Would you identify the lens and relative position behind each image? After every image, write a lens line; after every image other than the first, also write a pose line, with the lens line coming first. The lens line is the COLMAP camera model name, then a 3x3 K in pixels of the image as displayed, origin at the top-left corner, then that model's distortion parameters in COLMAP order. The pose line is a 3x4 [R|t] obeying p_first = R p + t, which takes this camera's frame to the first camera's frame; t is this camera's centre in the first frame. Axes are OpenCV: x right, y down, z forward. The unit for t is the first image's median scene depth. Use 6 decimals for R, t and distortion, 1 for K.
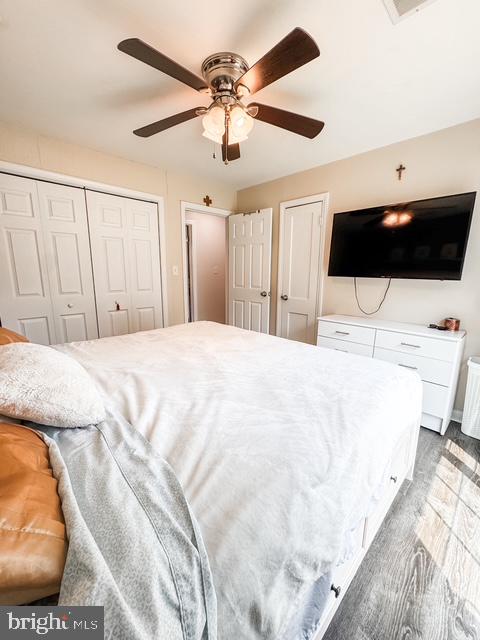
lens RADIAL K [[258.1, 0, 239.4], [0, 258.1, 320.0], [0, 0, 1]] dist [-0.003727, -0.000316]
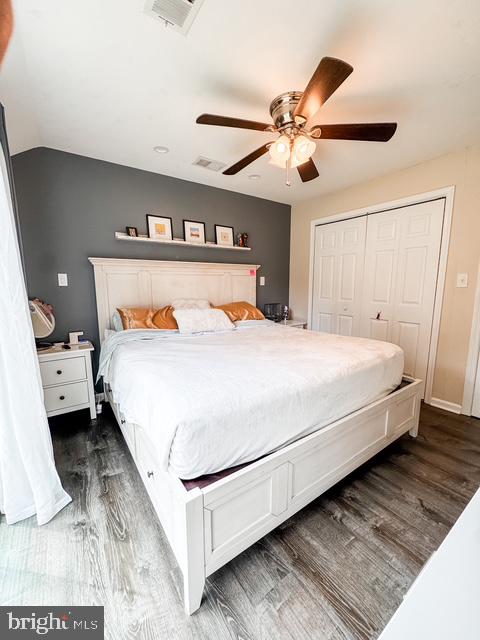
lens RADIAL K [[258.1, 0, 241.8], [0, 258.1, 322.0], [0, 0, 1]] dist [-0.003727, -0.000316]
pose [[-0.156183, 0.135785, -0.978350, 0.801371], [-0.183243, 0.969328, 0.163786, -0.120399], [0.970582, 0.204857, -0.126511, 0.737372]]
